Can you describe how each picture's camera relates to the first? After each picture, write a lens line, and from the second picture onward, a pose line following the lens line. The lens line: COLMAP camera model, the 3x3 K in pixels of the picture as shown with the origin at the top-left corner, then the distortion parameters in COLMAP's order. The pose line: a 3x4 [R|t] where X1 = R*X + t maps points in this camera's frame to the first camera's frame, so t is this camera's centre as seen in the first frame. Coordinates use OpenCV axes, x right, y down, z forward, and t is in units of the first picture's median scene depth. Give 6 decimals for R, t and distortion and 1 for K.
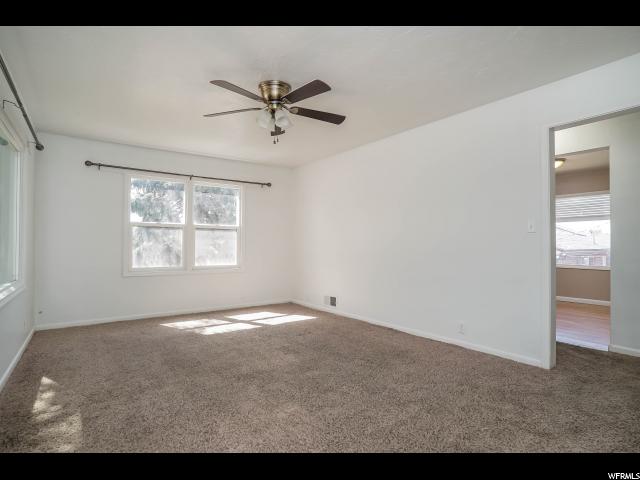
lens RADIAL K [[332.2, 0, 321.1], [0, 332.2, 240.2], [0, 0, 1]] dist [-0.072003, 0.034741]
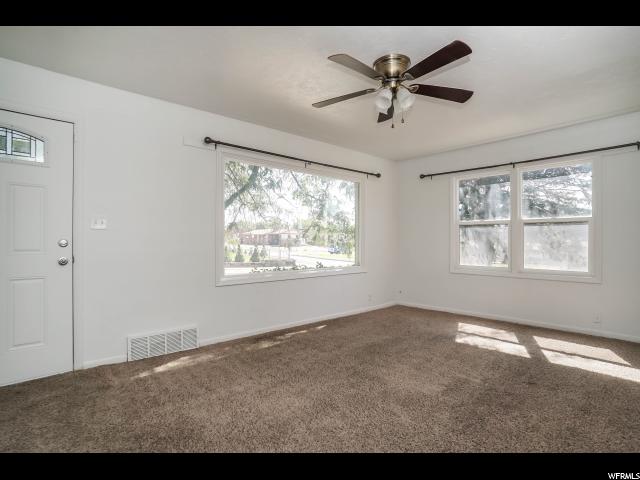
lens RADIAL K [[332.2, 0, 321.1], [0, 332.2, 240.2], [0, 0, 1]] dist [-0.072003, 0.034741]
pose [[0.101166, -0.005917, -0.994852, 0.410178], [0.011879, 0.999918, -0.004739, 0.003880], [0.994799, -0.011338, 0.101228, 0.421083]]
